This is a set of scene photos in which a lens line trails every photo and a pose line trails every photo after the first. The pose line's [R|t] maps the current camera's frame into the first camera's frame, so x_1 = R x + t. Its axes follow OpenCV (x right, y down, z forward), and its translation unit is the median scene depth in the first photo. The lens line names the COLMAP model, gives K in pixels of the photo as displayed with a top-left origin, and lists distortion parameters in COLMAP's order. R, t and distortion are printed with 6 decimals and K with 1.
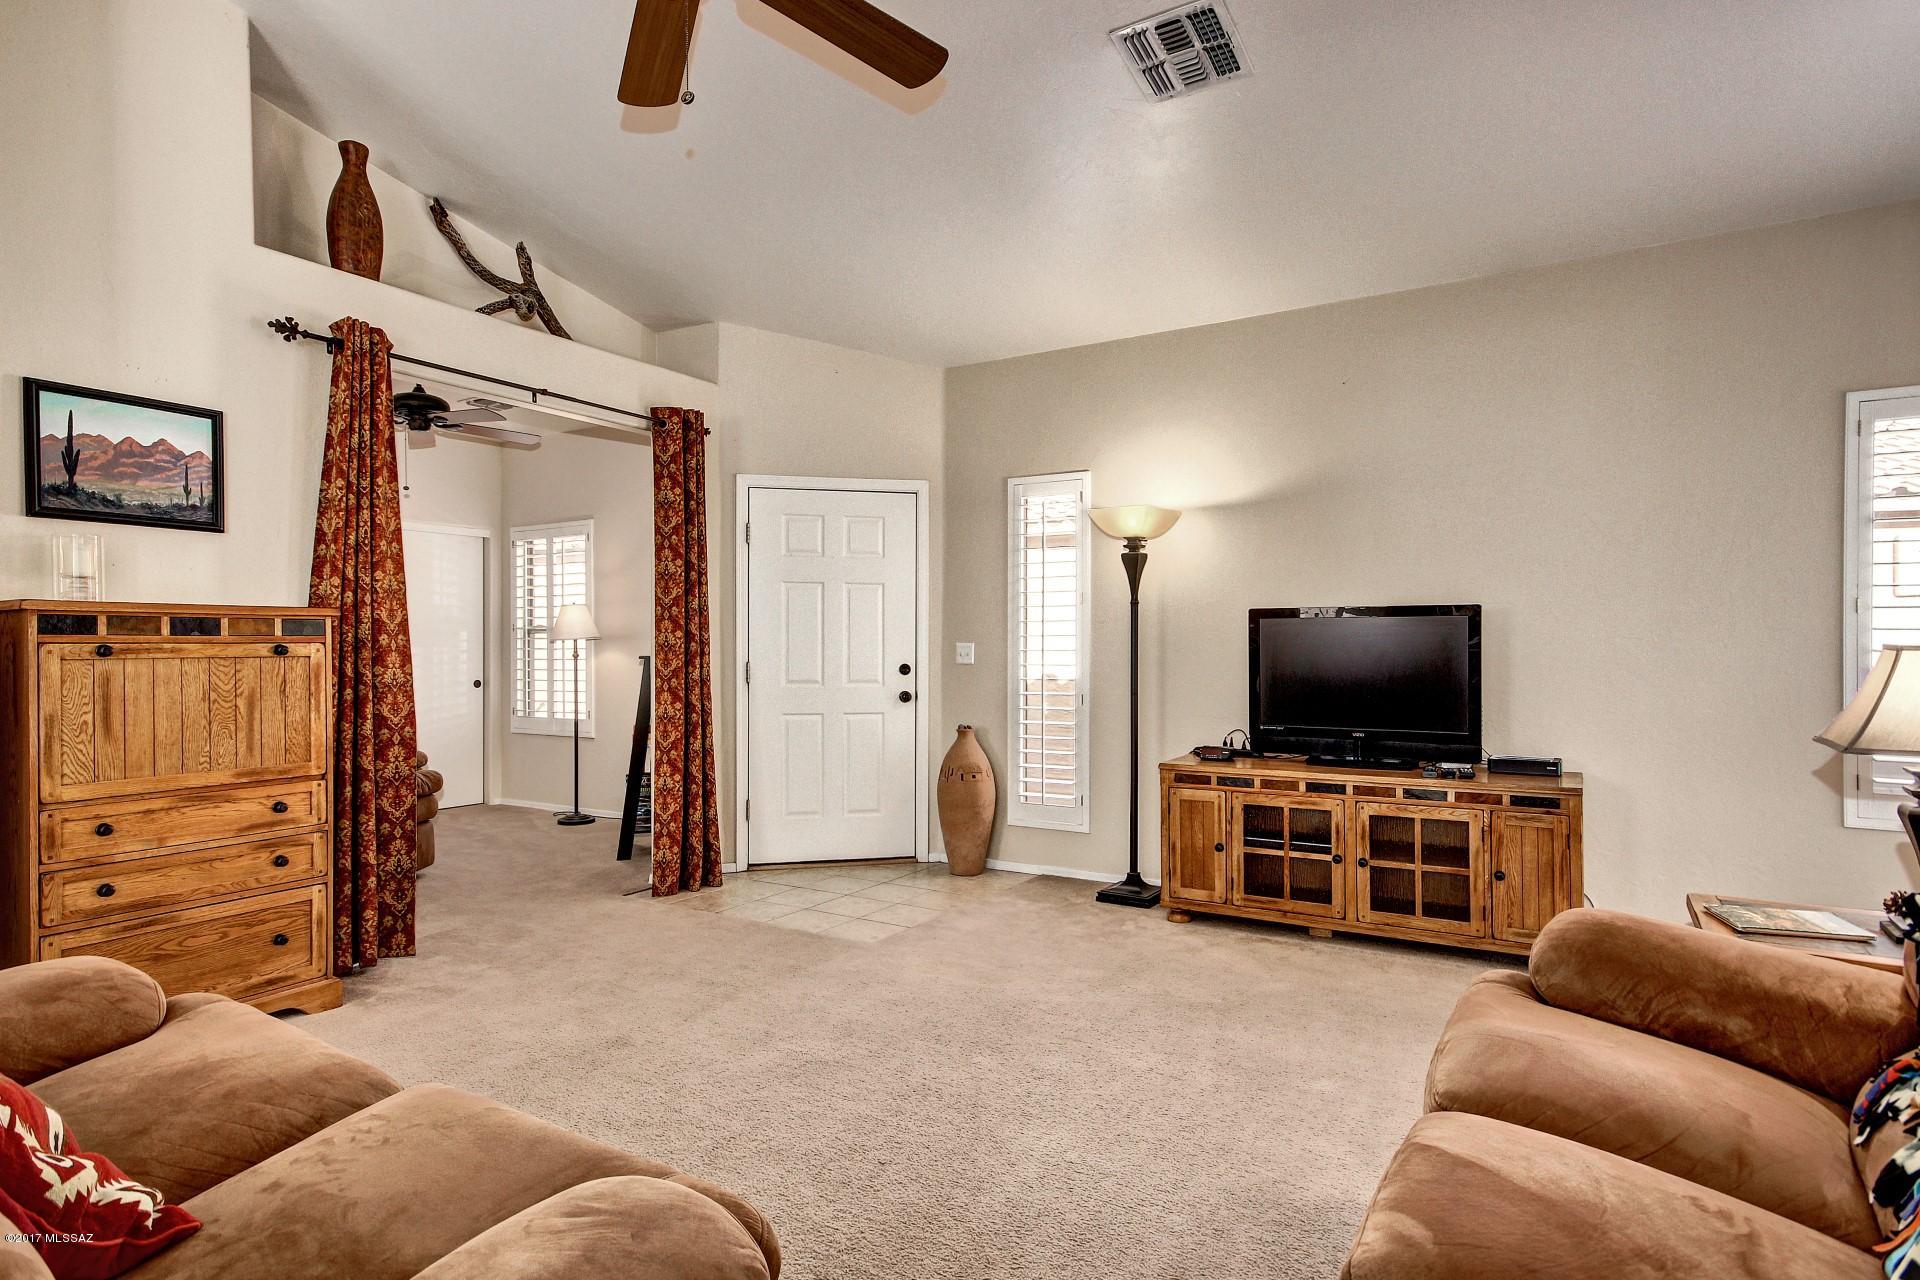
lens RADIAL K [[1037.0, 0, 960.1], [0, 1037.0, 647.9], [0, 0, 1]] dist [0.018682, 0.002908]
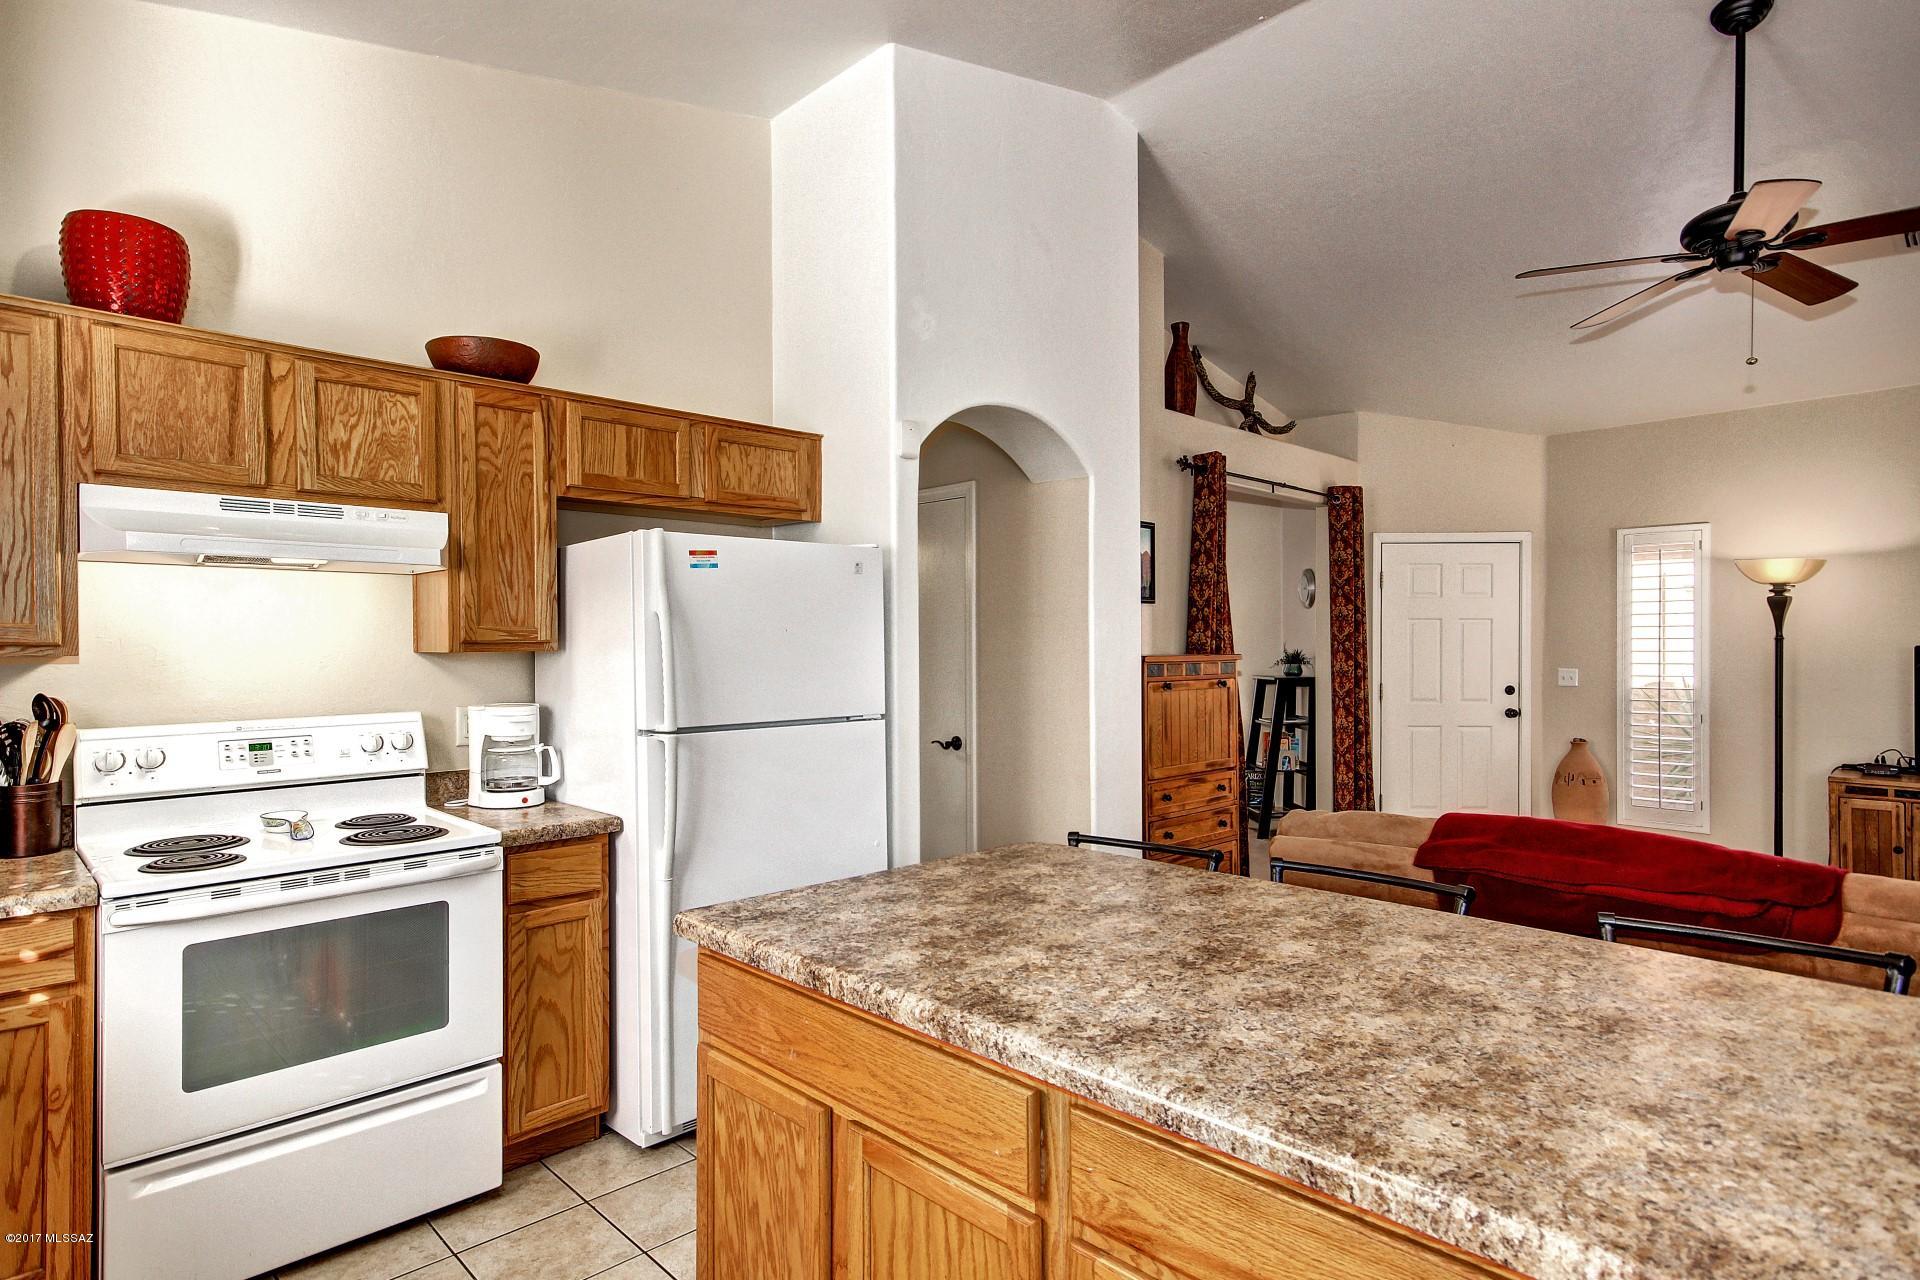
lens RADIAL K [[1037.0, 0, 951.8], [0, 1037.0, 644.5], [0, 0, 1]] dist [0.018682, 0.002908]
pose [[0.971122, -0.001242, -0.238580, -0.456445], [0.000645, 0.999996, -0.002583, -0.034198], [0.238582, 0.002355, 0.971119, -0.372312]]
